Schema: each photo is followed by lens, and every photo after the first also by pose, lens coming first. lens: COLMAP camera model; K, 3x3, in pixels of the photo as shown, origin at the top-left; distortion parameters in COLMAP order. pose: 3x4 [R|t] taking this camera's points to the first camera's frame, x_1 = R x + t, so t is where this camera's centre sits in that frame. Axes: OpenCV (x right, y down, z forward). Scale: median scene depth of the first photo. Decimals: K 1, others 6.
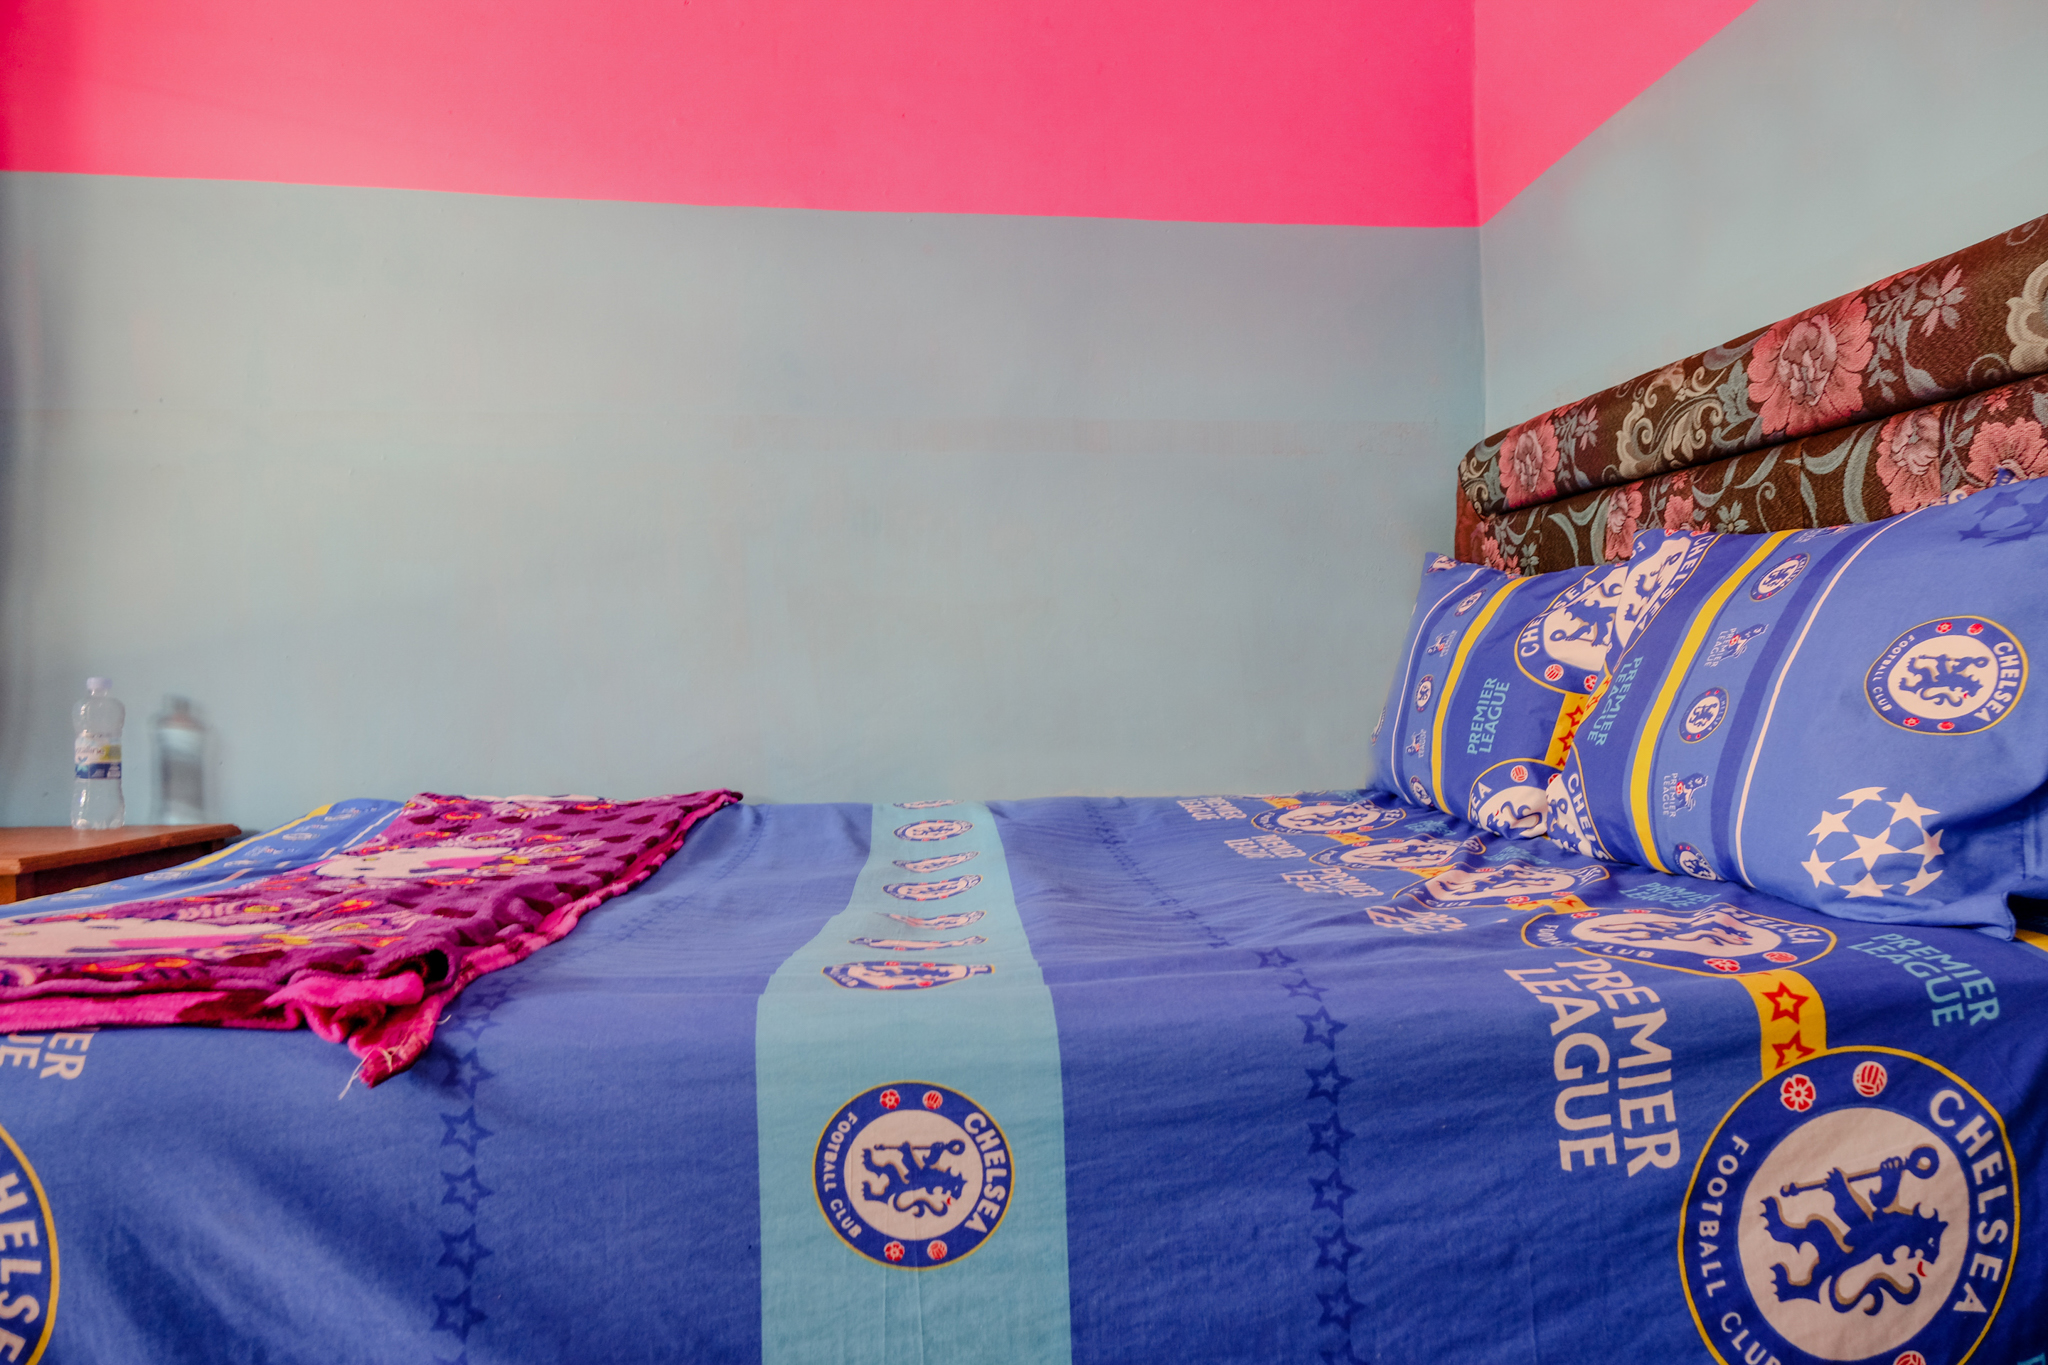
lens RADIAL K [[1275.3, 0, 1015.2], [0, 1275.3, 690.5], [0, 0, 1]] dist [-0.031431, 0.012442]
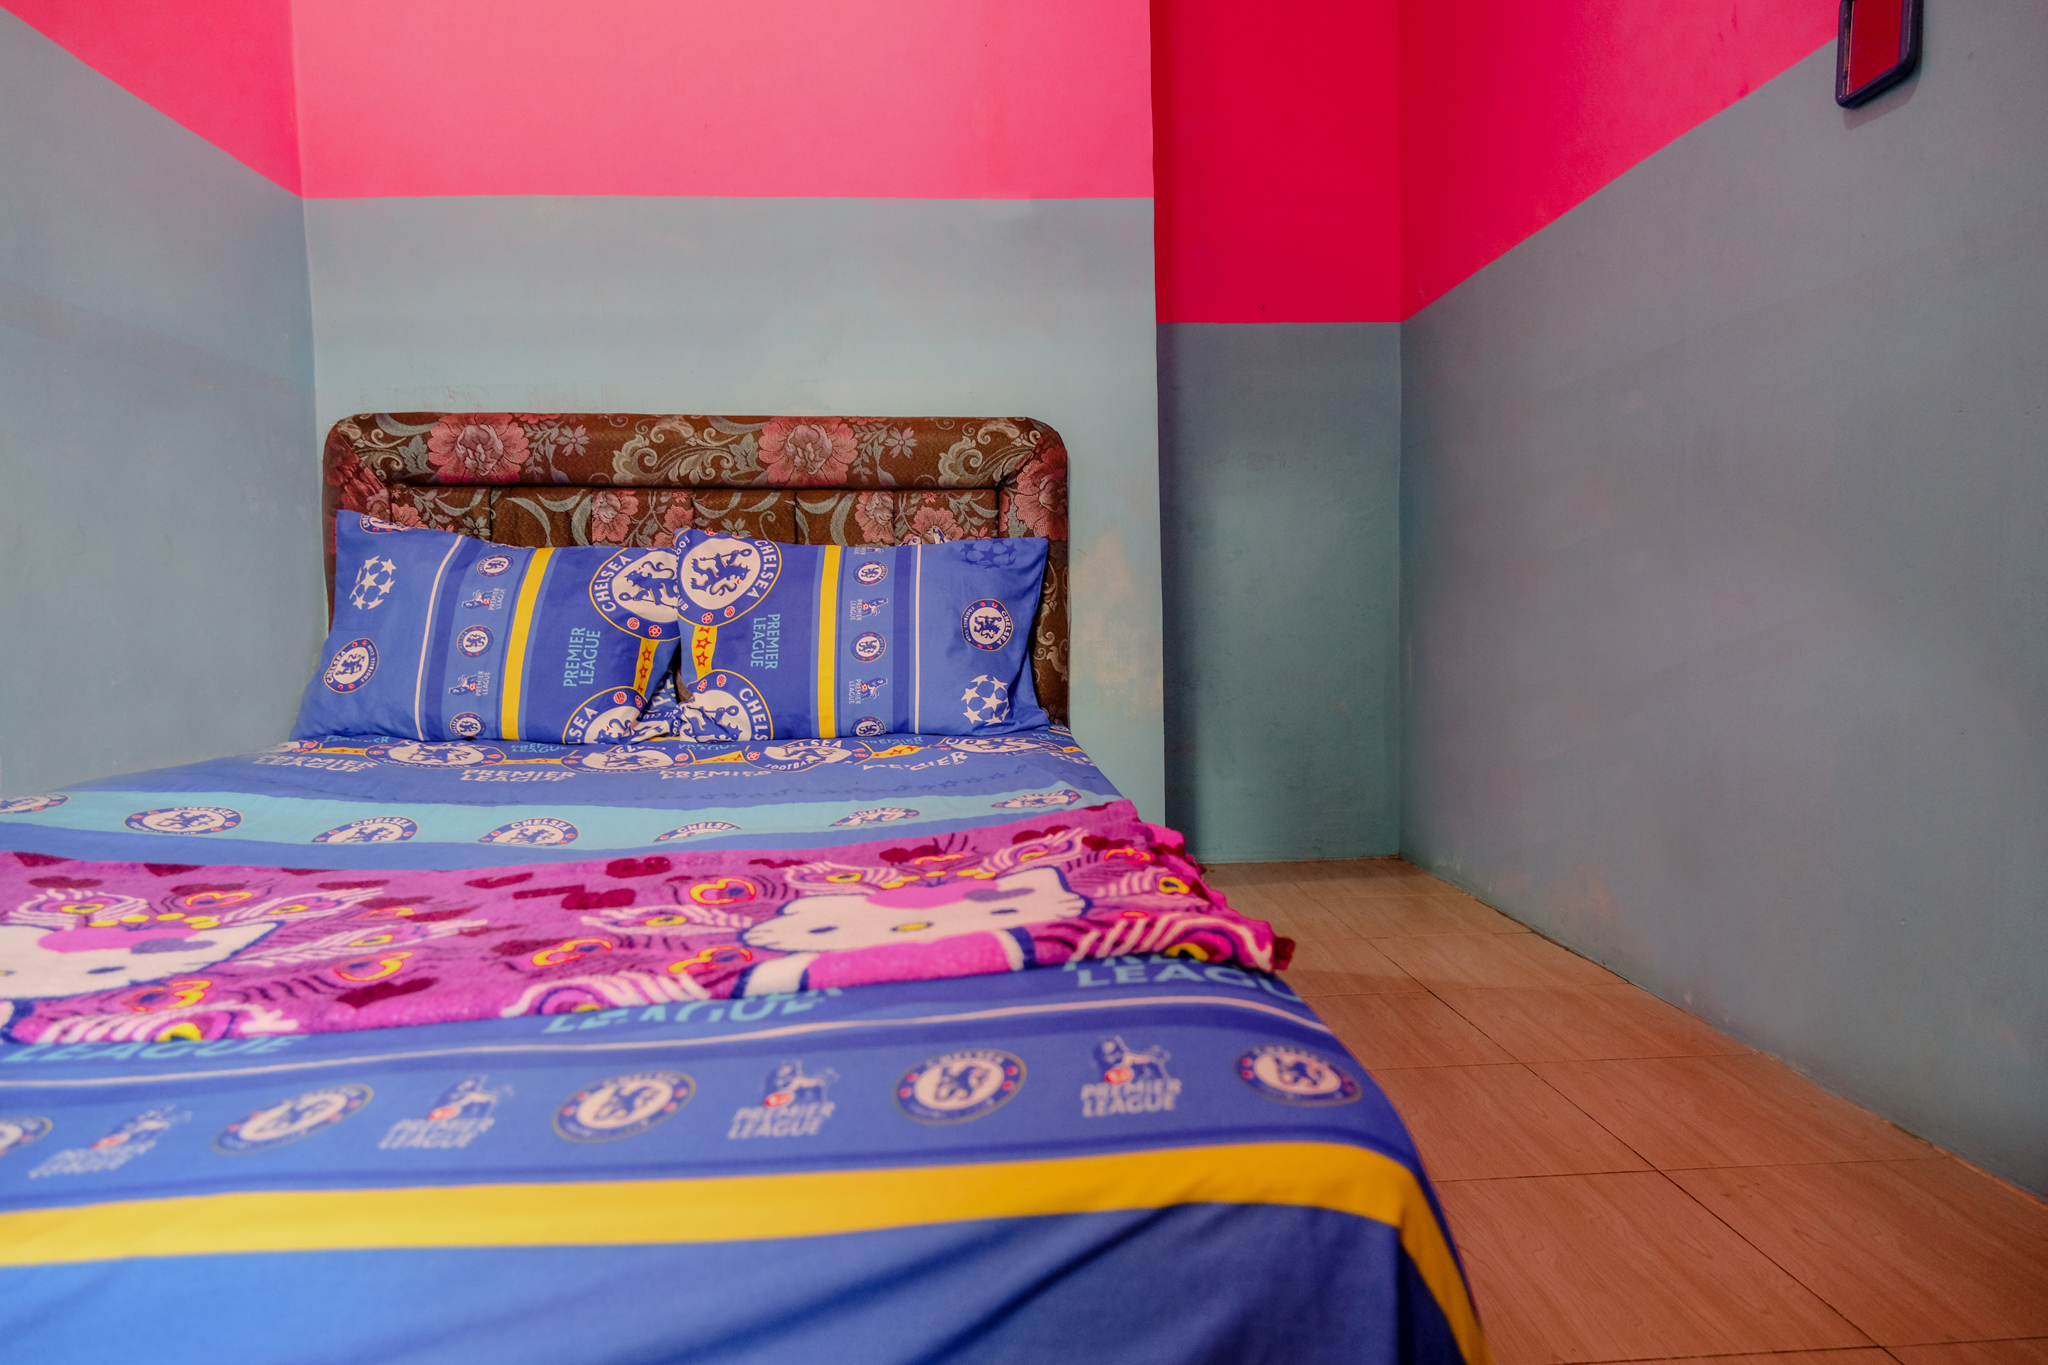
lens RADIAL K [[1275.3, 0, 1029.9], [0, 1275.3, 695.9], [0, 0, 1]] dist [-0.031431, 0.012442]
pose [[0.023046, -0.054140, 0.998267, -1.096692], [0.012132, 0.998474, 0.053871, -0.005080], [-0.999661, 0.010869, 0.023667, 0.605451]]
